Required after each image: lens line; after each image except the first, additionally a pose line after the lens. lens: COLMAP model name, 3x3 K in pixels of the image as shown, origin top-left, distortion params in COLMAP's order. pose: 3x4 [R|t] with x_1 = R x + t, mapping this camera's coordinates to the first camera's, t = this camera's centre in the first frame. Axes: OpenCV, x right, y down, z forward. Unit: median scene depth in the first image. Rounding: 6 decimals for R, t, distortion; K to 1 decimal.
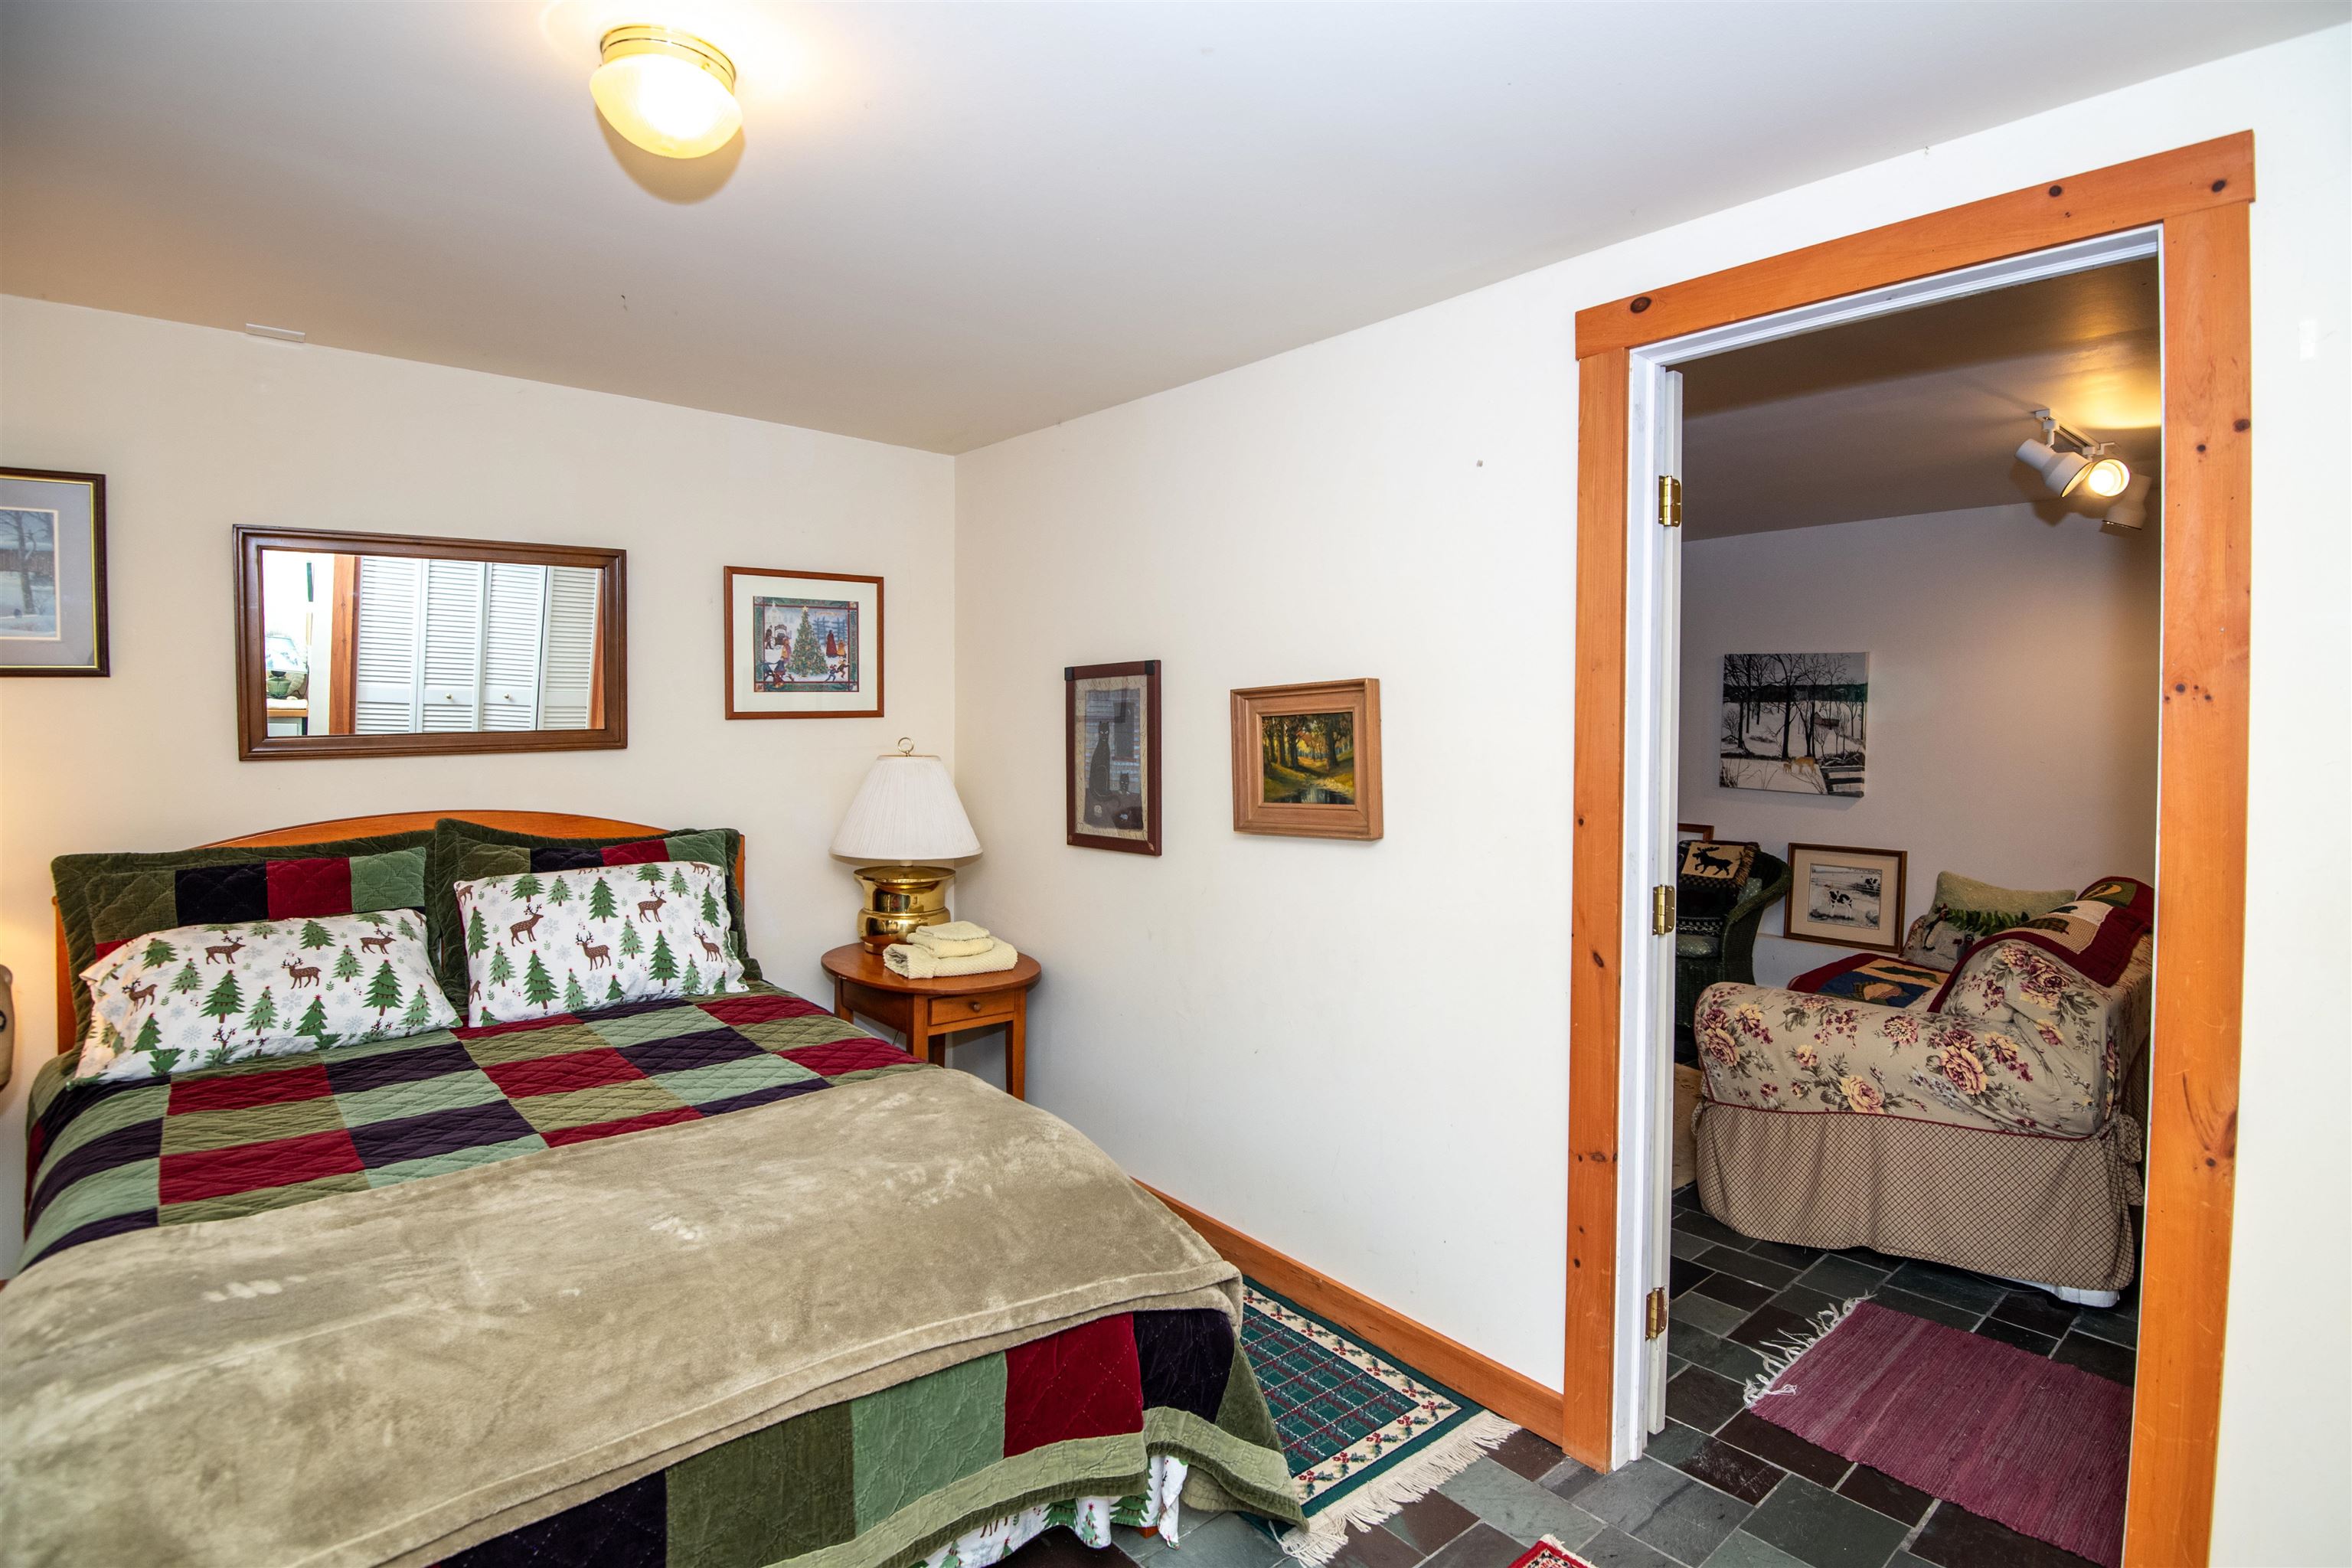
lens RADIAL K [[1201.9, 0, 1121.5], [0, 1201.9, 739.5], [0, 0, 1]] dist [-0.014282, -0.006694]
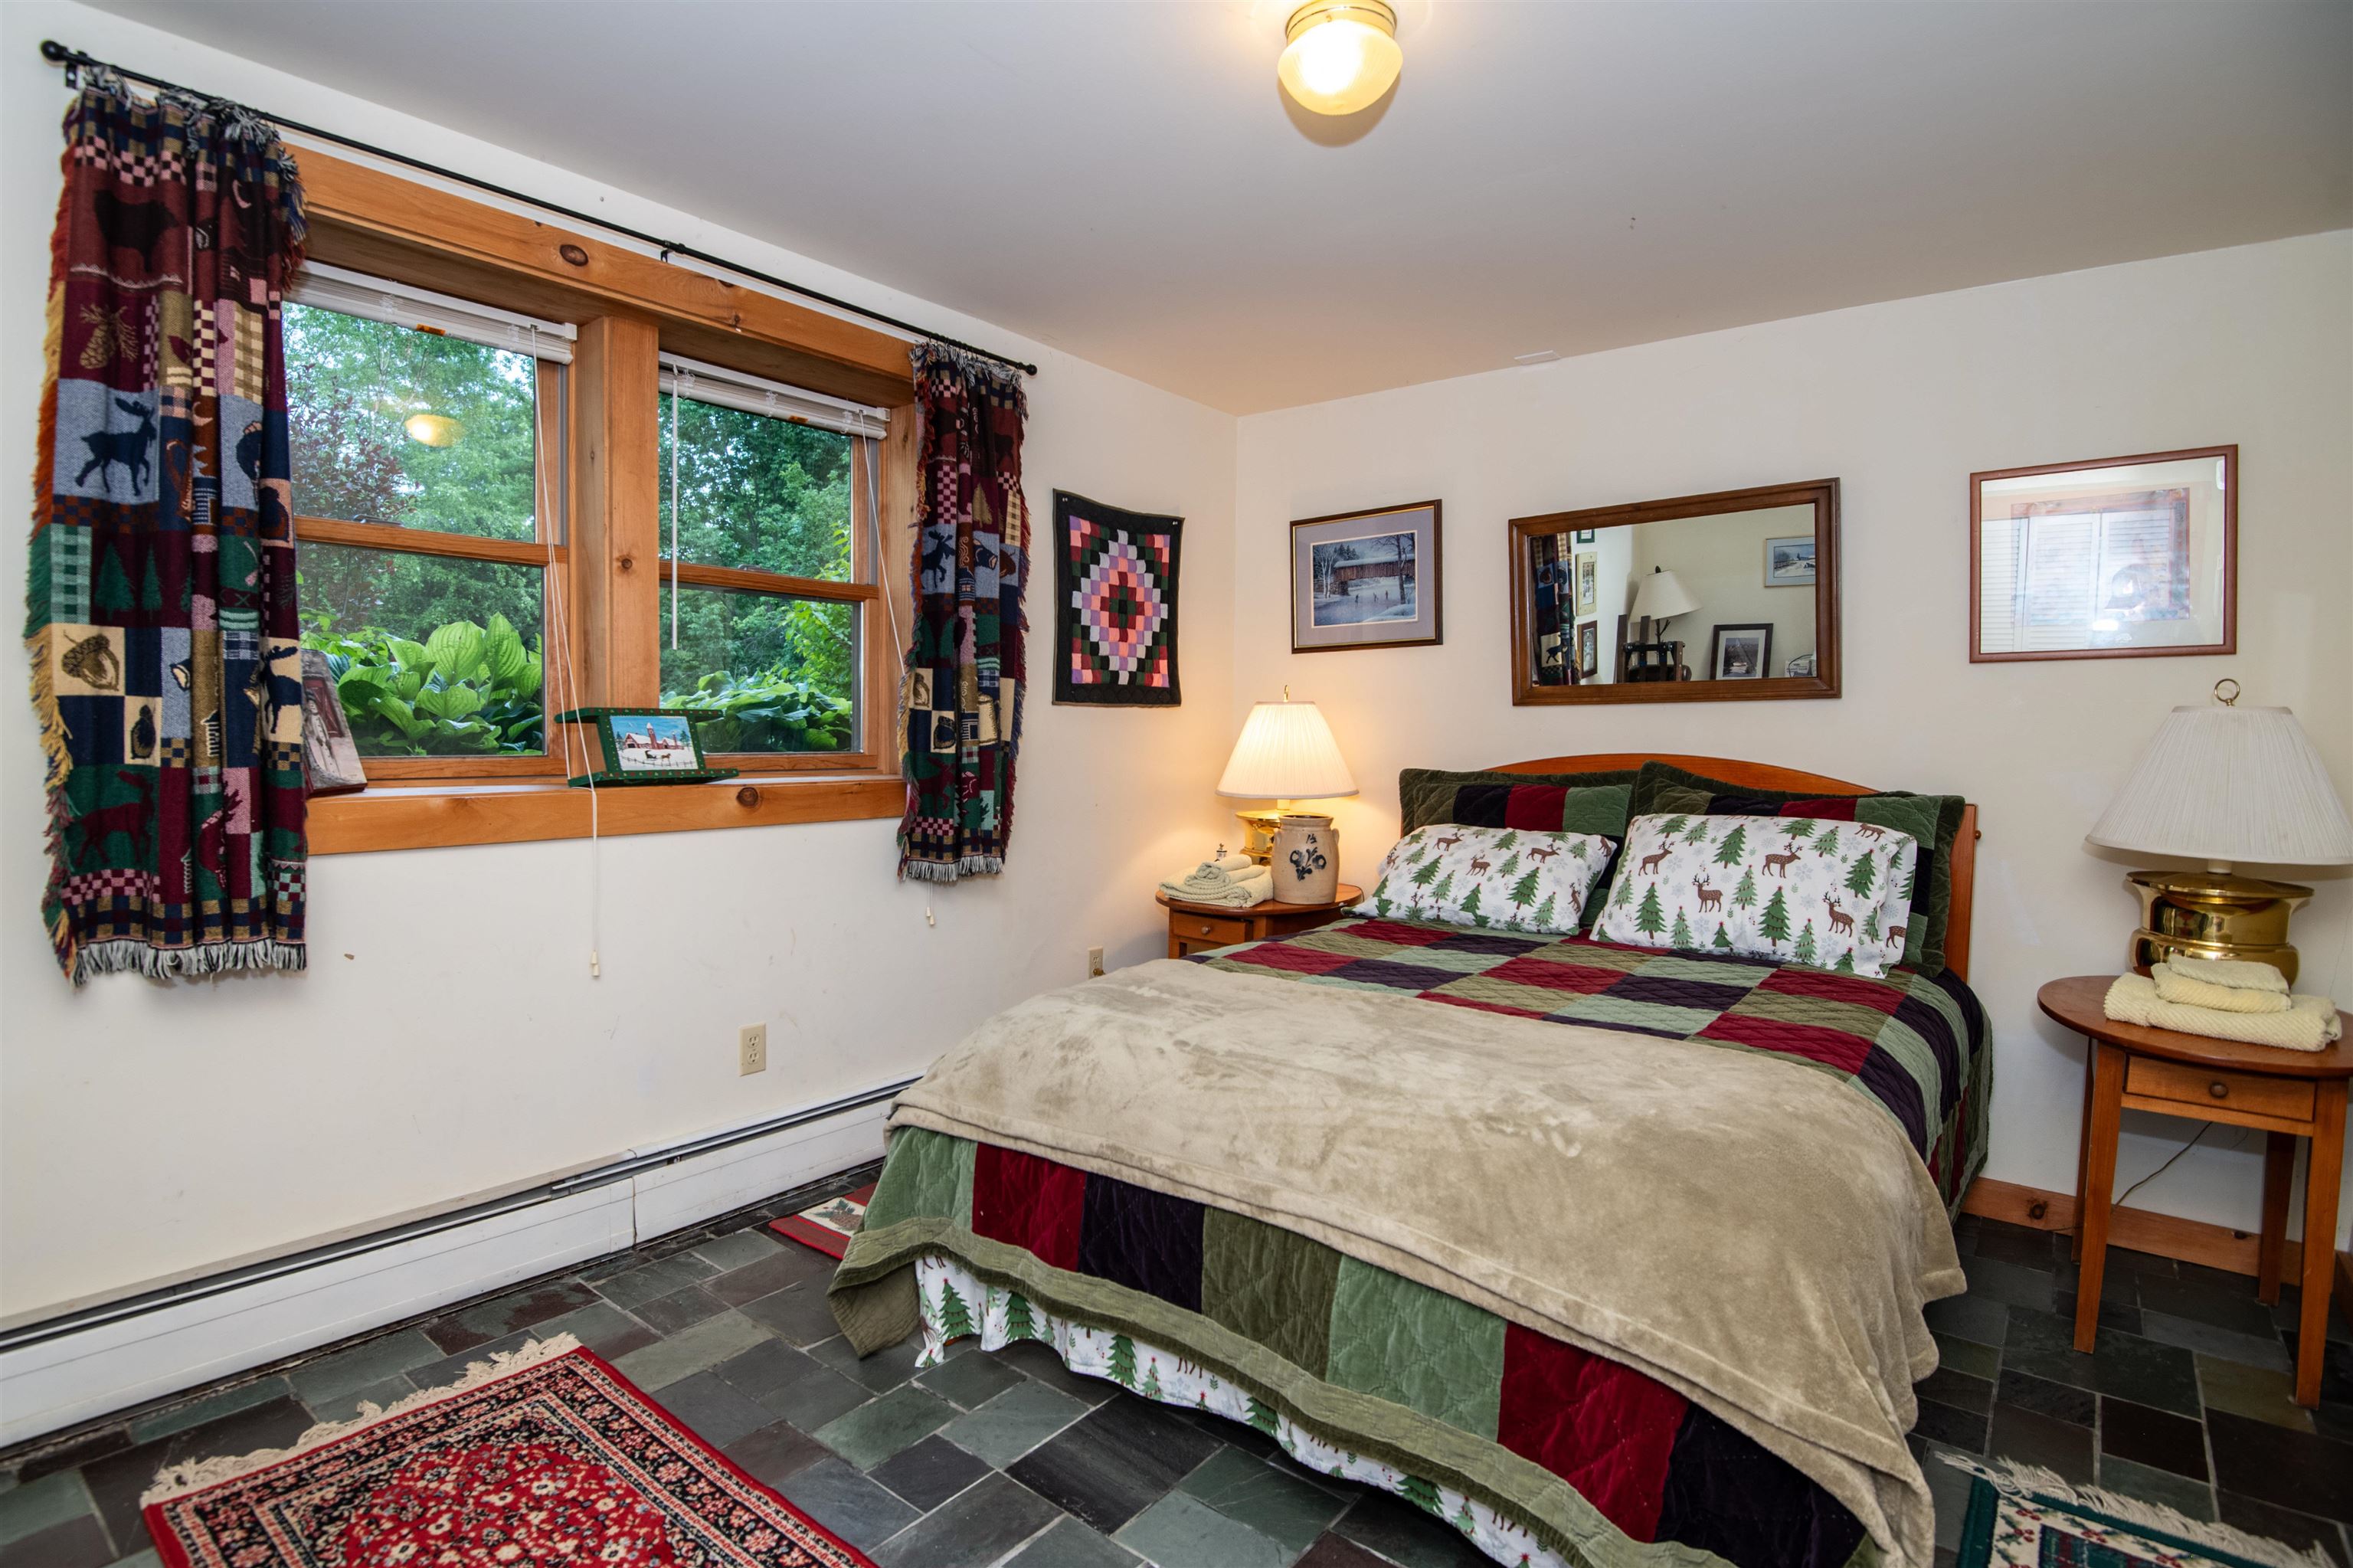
lens RADIAL K [[1202.4, 0, 1175.6], [0, 1202.4, 784.2], [0, 0, 1]] dist [-0.014282, -0.006694]
pose [[0.186956, 0.037619, -0.981648, 0.455295], [-0.036122, 0.998854, 0.031399, 0.073765], [0.981704, 0.029589, 0.188101, 0.397402]]
